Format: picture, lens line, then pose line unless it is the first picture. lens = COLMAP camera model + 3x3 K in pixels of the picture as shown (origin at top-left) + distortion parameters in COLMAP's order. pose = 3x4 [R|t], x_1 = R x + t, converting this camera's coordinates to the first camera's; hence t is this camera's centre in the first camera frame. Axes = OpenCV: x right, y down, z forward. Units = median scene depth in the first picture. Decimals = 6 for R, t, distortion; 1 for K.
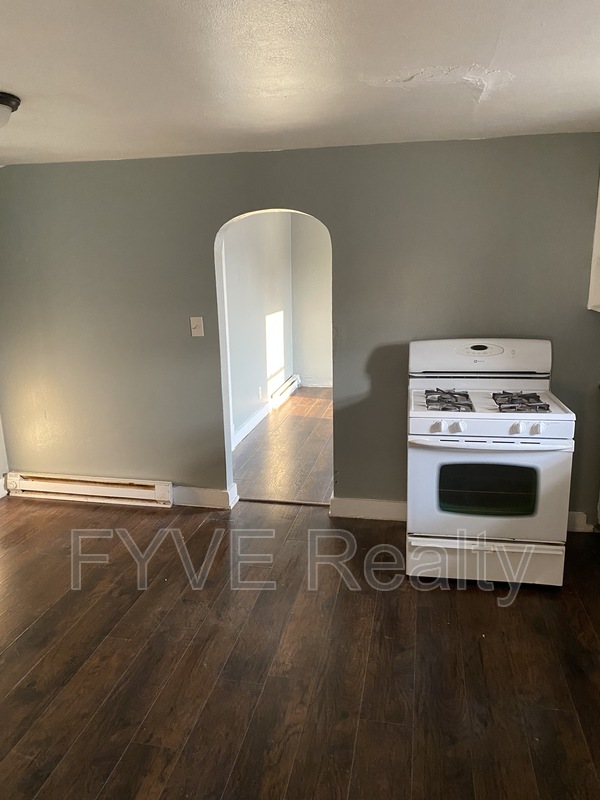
lens RADIAL K [[615.6, 0, 300.0], [0, 615.6, 400.0], [0, 0, 1]] dist [0.036080, -0.038107]
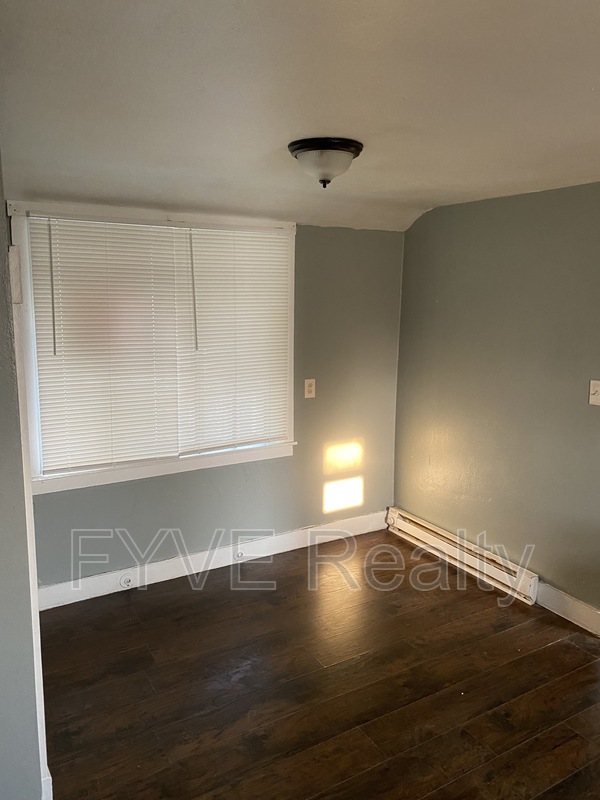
lens RADIAL K [[615.6, 0, 300.0], [0, 615.6, 400.0], [0, 0, 1]] dist [0.036080, -0.038107]
pose [[0.662719, 0.149312, -0.733832, 0.150035], [-0.180711, 0.982848, 0.036780, -0.068194], [0.726737, 0.108237, 0.678334, 0.194408]]
